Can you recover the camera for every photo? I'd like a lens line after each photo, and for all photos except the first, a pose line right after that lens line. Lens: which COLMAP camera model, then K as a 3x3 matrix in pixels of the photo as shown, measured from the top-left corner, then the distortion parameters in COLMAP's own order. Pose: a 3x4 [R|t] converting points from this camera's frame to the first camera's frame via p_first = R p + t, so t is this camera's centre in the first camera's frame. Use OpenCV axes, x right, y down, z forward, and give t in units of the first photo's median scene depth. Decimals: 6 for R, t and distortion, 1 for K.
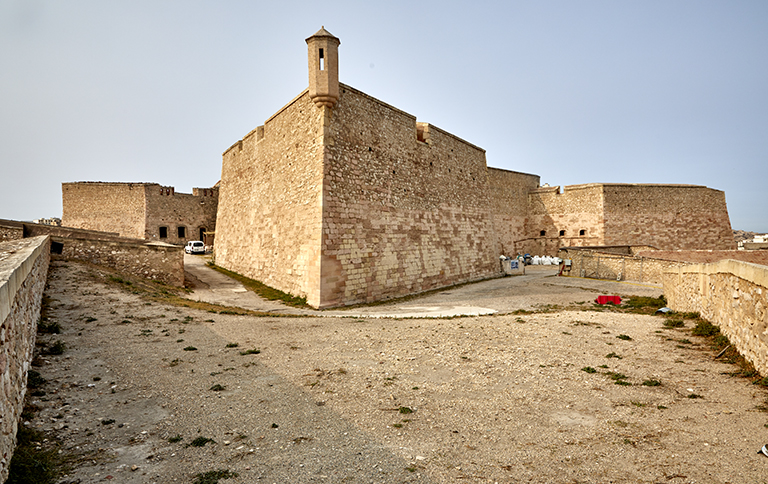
lens RADIAL K [[548.4, 0, 384.1], [0, 548.4, 241.7], [0, 0, 1]] dist [0.001427, 0.000016]
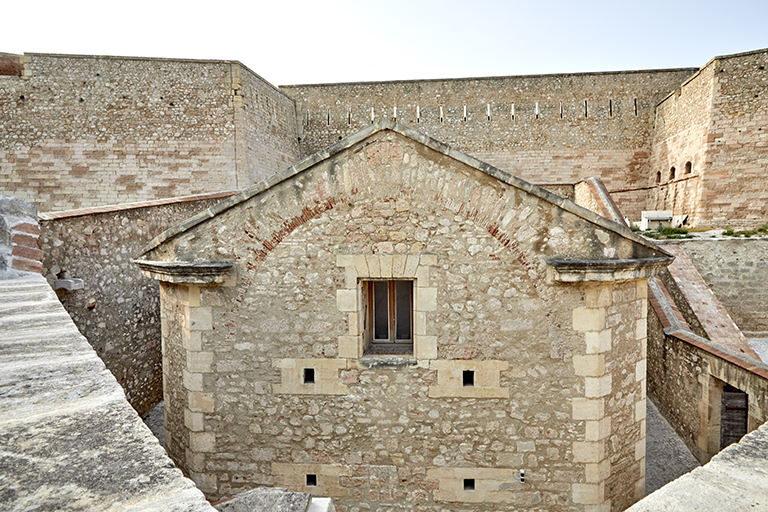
lens RADIAL K [[525.8, 0, 384.1], [0, 525.8, 254.3], [0, 0, 1]] dist [0.005816, 0.001044]
pose [[0.571700, 0.045108, -0.819222, 0.943435], [-0.001820, 0.998555, 0.053712, 0.056622], [0.820461, -0.029216, 0.570956, 0.805280]]
